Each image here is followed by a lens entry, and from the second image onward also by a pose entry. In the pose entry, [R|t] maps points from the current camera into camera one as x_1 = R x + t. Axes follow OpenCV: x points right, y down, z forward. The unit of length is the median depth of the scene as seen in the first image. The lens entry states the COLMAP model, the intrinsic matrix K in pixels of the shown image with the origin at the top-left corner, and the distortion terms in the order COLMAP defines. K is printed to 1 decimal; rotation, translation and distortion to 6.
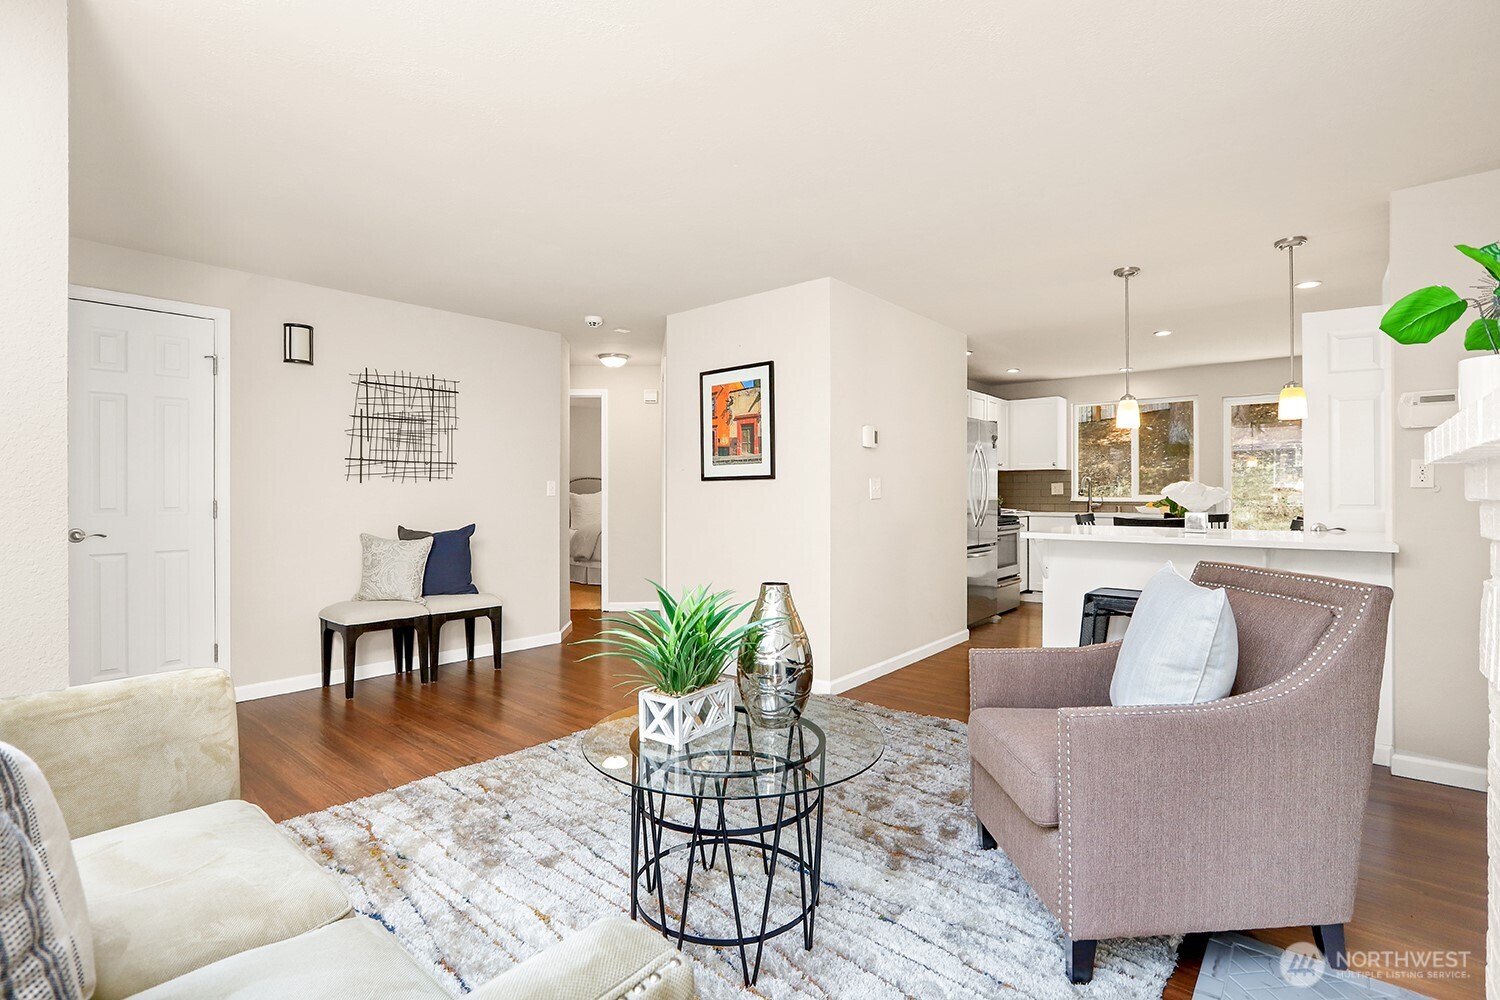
lens RADIAL K [[684.0, 0, 753.8], [0, 684.0, 491.4], [0, 0, 1]] dist [-0.019282, 0.005629]
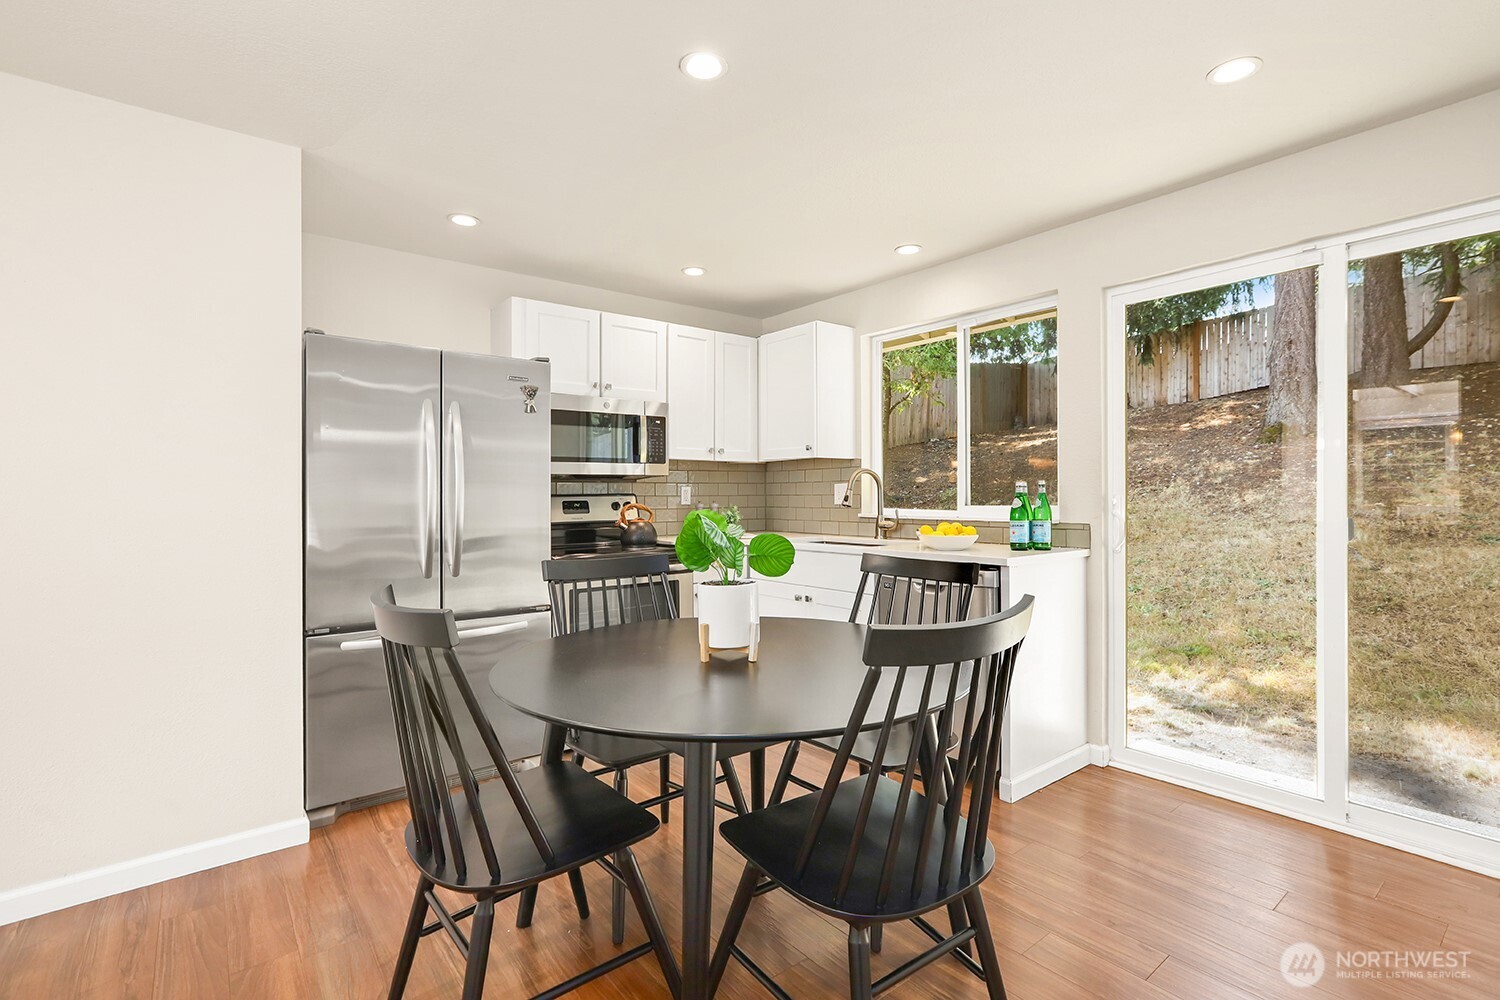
lens RADIAL K [[684.0, 0, 742.9], [0, 684.0, 506.5], [0, 0, 1]] dist [-0.019282, 0.005629]
pose [[0.977458, 0.003527, -0.211099, 0.511573], [0.000527, 0.999817, 0.019142, -0.004157], [0.211128, -0.018822, 0.977277, 0.467146]]
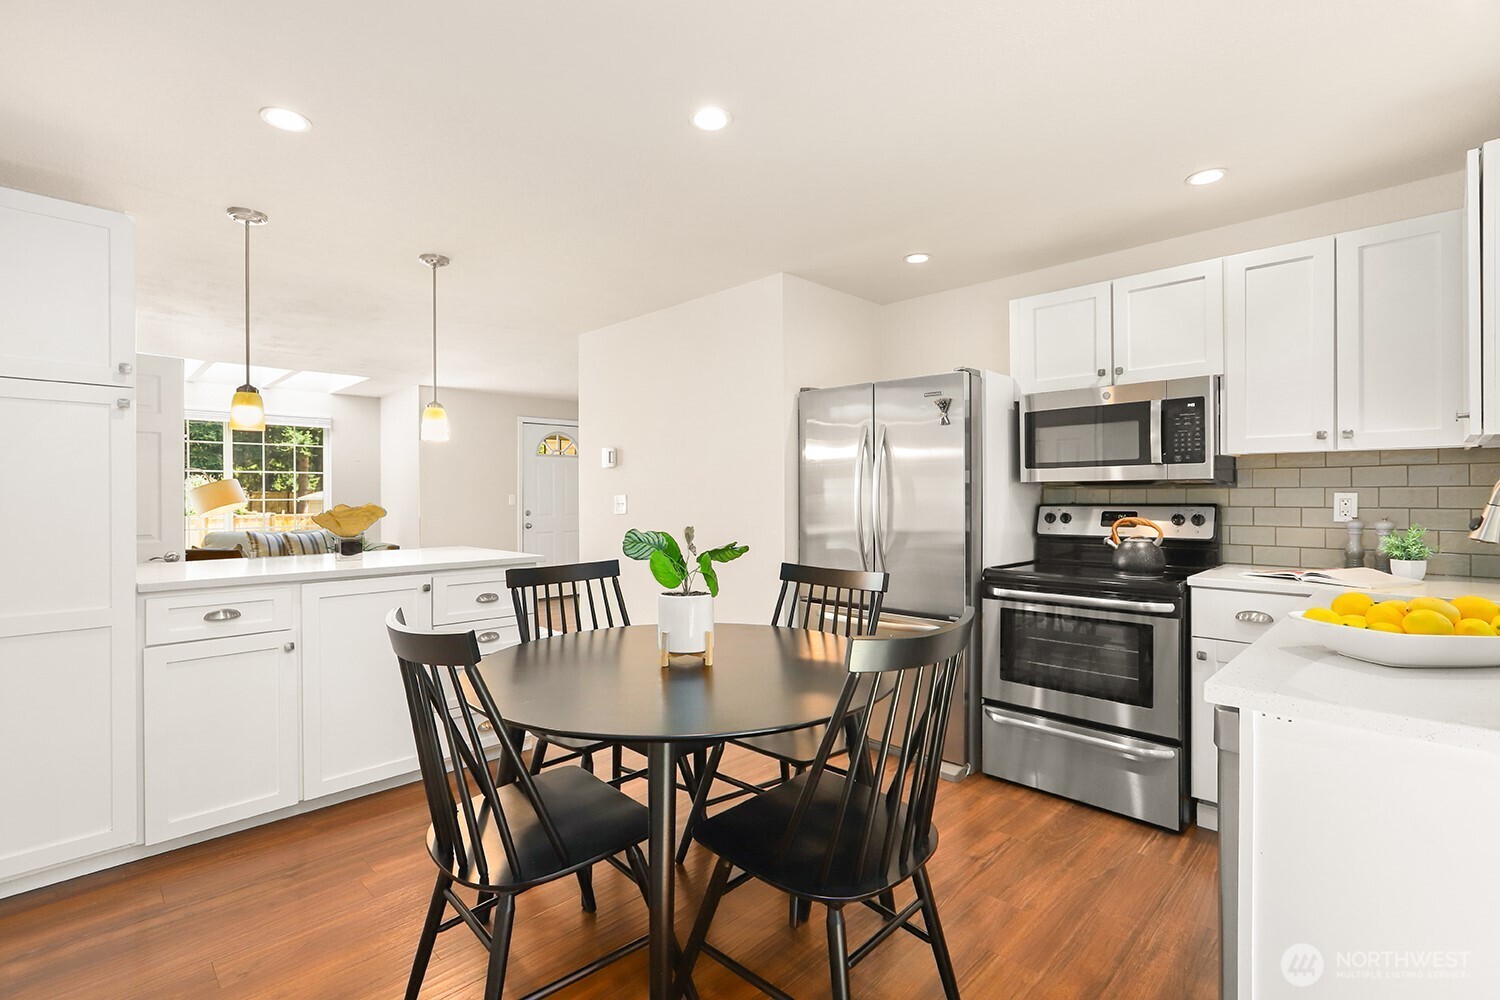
lens RADIAL K [[684.0, 0, 749.9], [0, 684.0, 499.0], [0, 0, 1]] dist [-0.019282, 0.005629]
pose [[-0.092799, 0.014813, -0.995575, 0.727977], [0.003328, 0.999888, 0.014567, -0.013283], [0.995679, -0.001962, -0.092838, 0.755446]]
